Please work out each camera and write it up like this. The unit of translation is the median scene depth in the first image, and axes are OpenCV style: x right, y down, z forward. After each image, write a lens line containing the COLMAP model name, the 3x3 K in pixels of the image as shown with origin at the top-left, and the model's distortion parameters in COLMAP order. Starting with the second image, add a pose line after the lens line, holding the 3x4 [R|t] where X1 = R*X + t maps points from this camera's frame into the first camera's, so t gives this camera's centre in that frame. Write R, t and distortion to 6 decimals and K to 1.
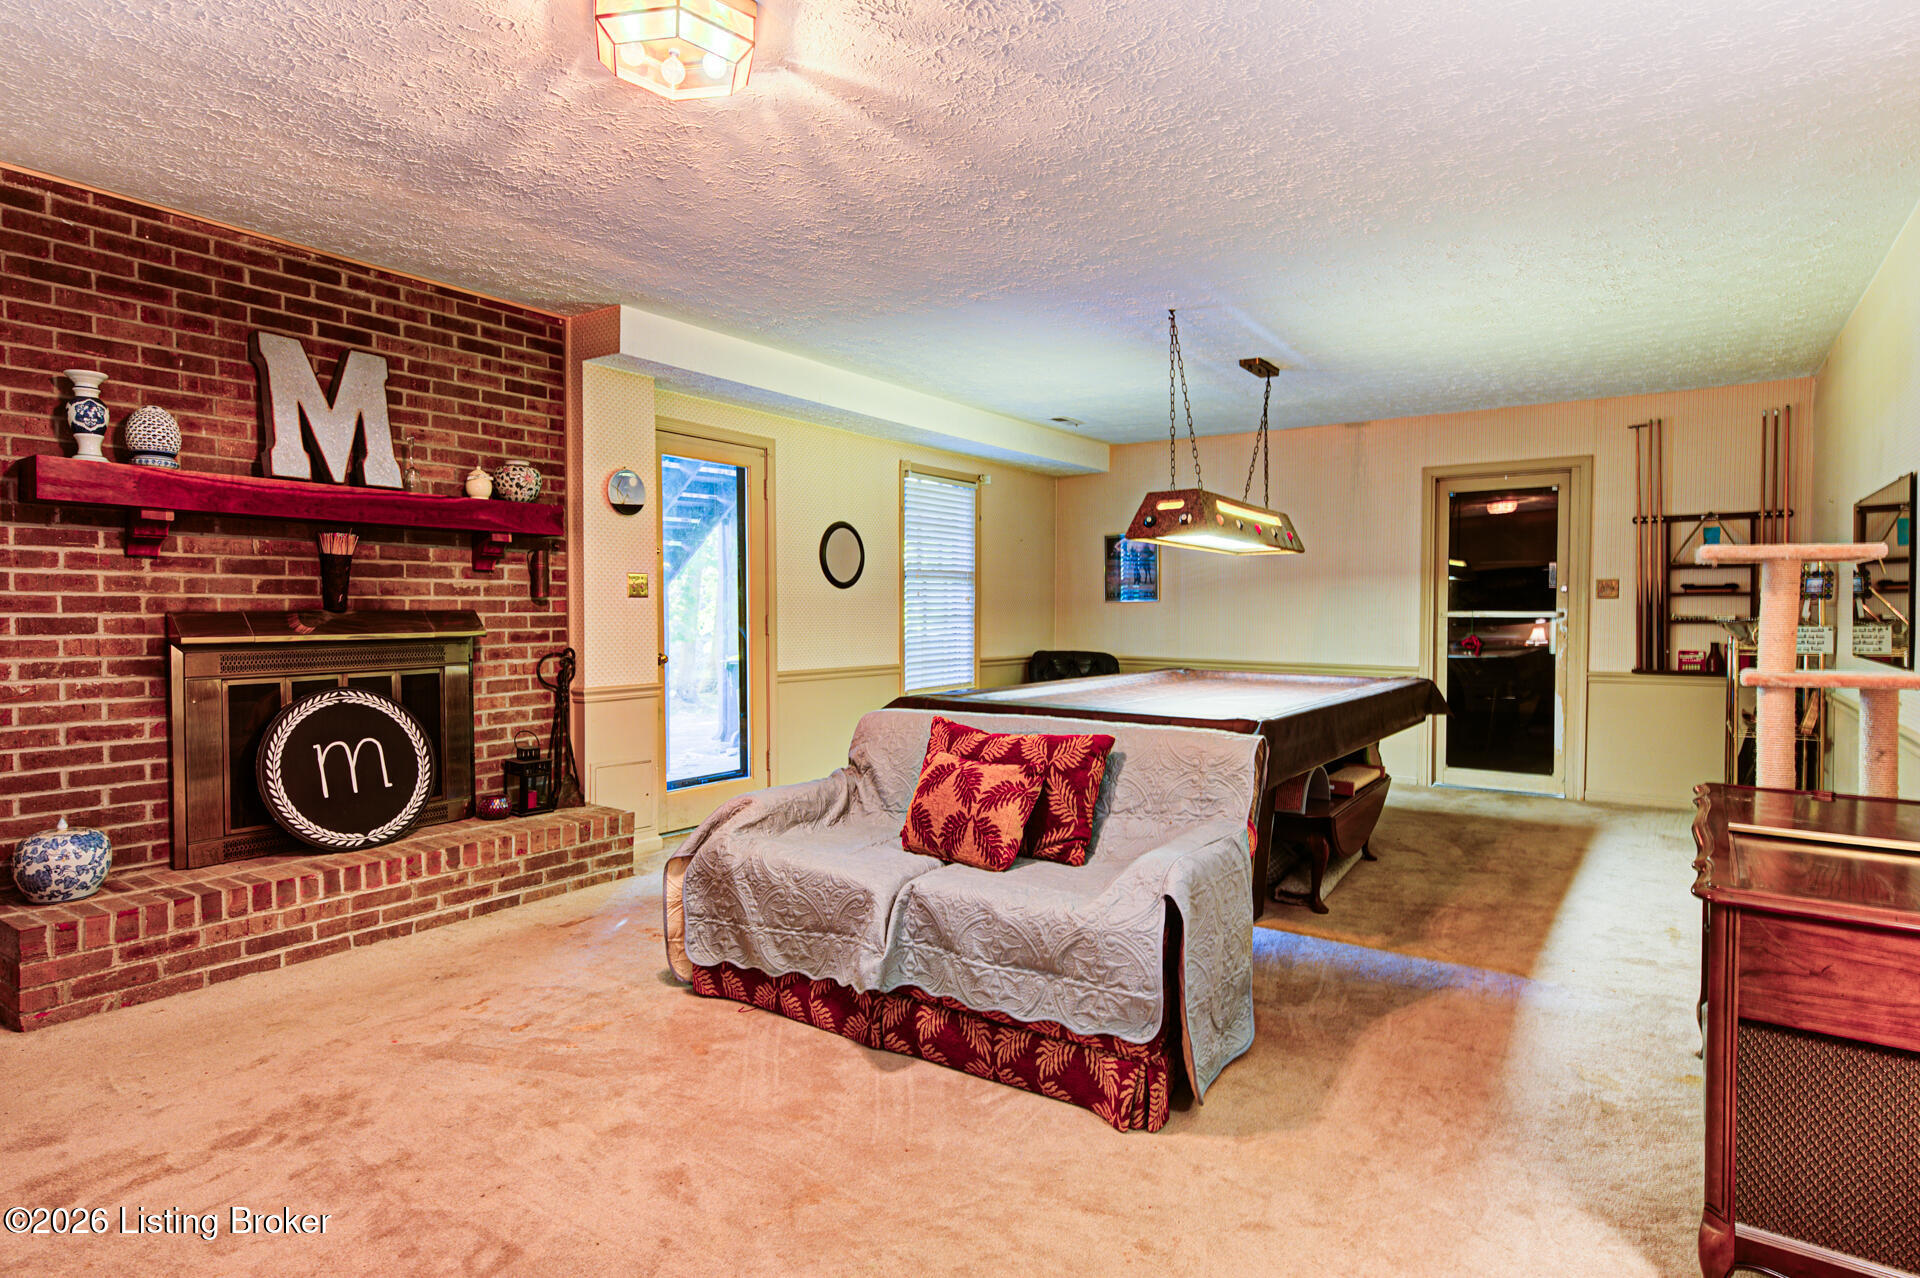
lens RADIAL K [[1034.2, 0, 965.5], [0, 1034.2, 633.0], [0, 0, 1]] dist [-0.000673, -0.000052]
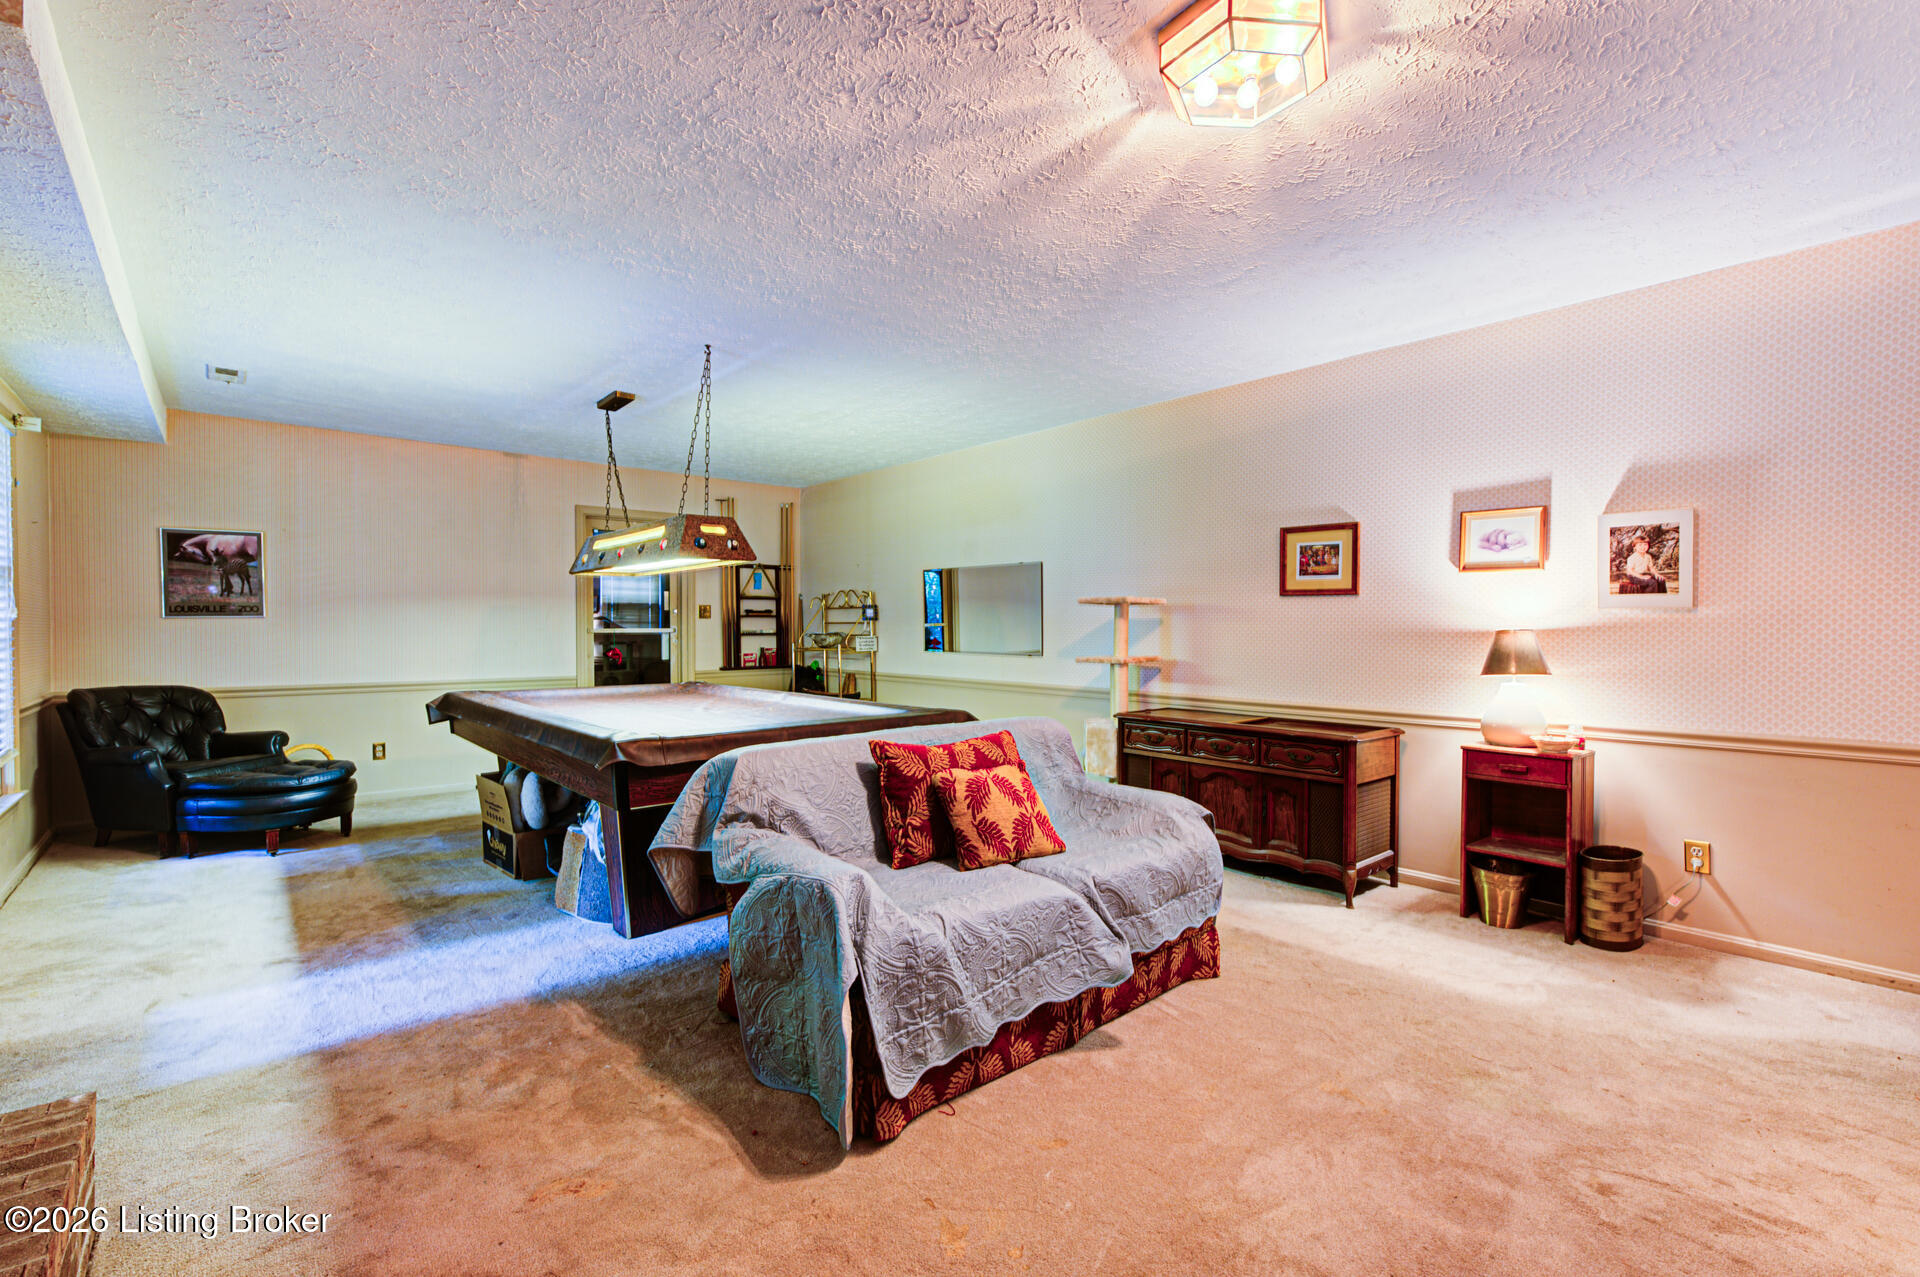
lens RADIAL K [[836.8, 0, 963.9], [0, 836.8, 637.0], [0, 0, 1]] dist [-0.003512, 0.002359]
pose [[0.241812, -0.015012, 0.970207, -0.861485], [0.022982, 0.999688, 0.009740, -0.024678], [-0.970051, 0.019942, 0.242082, 0.818907]]
